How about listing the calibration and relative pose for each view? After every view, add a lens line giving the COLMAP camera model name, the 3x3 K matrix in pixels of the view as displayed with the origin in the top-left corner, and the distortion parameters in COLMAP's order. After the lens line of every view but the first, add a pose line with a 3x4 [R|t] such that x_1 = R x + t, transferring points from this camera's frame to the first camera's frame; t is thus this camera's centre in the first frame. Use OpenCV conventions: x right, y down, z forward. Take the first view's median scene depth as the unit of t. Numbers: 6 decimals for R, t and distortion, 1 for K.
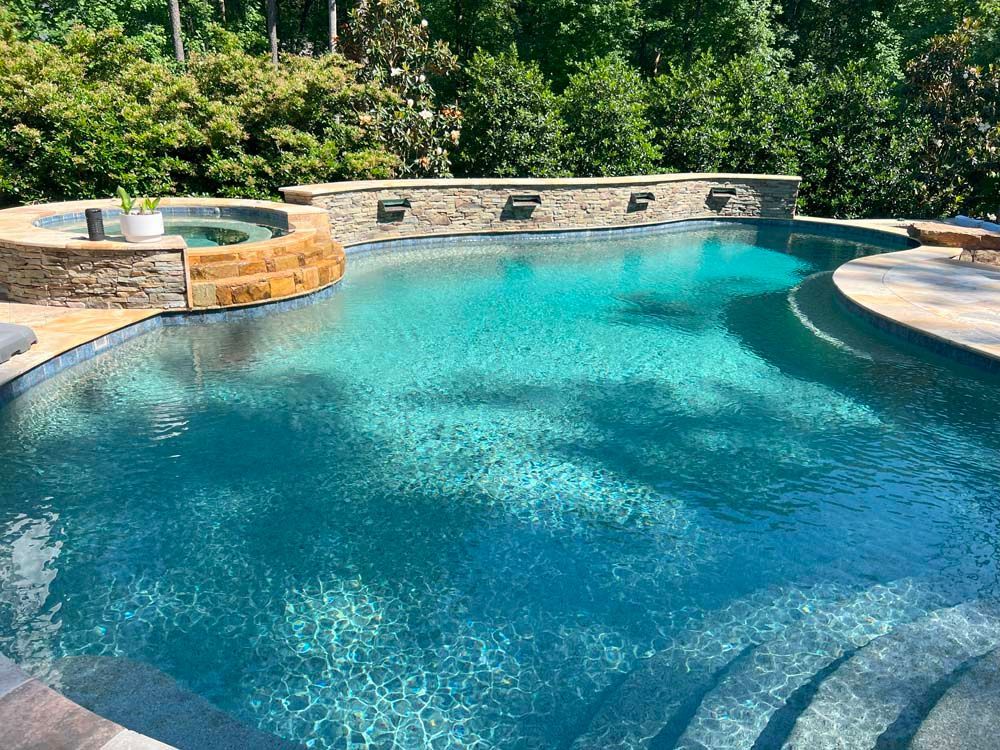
lens RADIAL K [[750.1, 0, 492.8], [0, 750.1, 369.1], [0, 0, 1]] dist [0.054318, -0.063501]
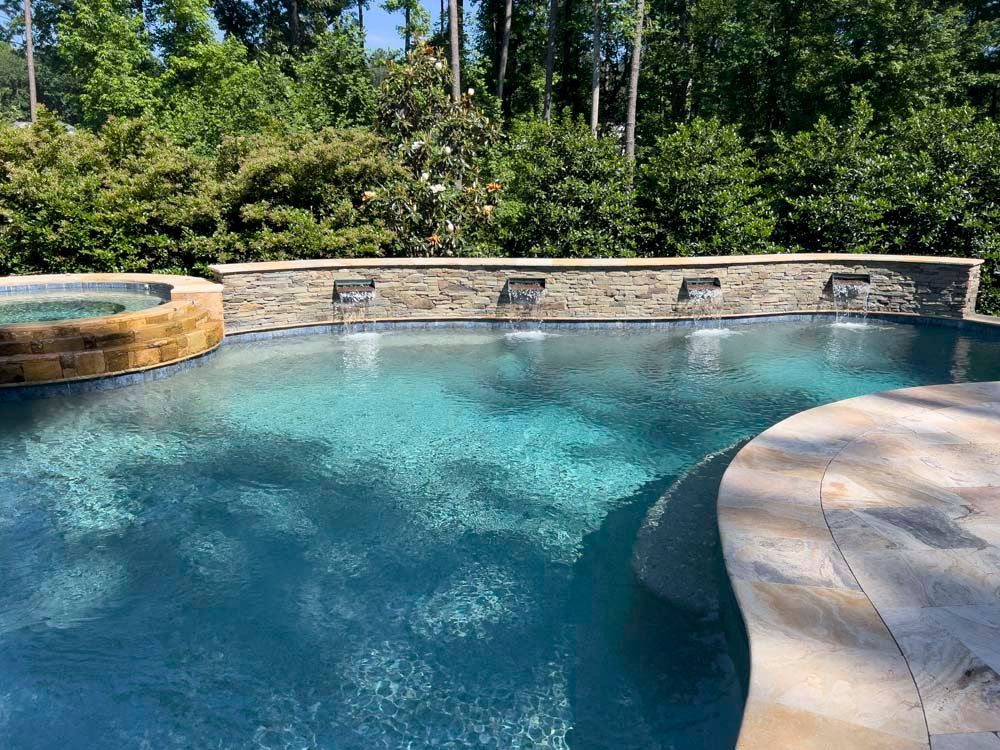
lens RADIAL K [[750.1, 0, 492.8], [0, 750.1, 369.1], [0, 0, 1]] dist [0.054318, -0.063501]
pose [[0.906292, 0.073436, -0.416224, 0.370391], [-0.112829, 0.991088, -0.070813, -0.065339], [0.407314, 0.111140, 0.906500, 0.230887]]
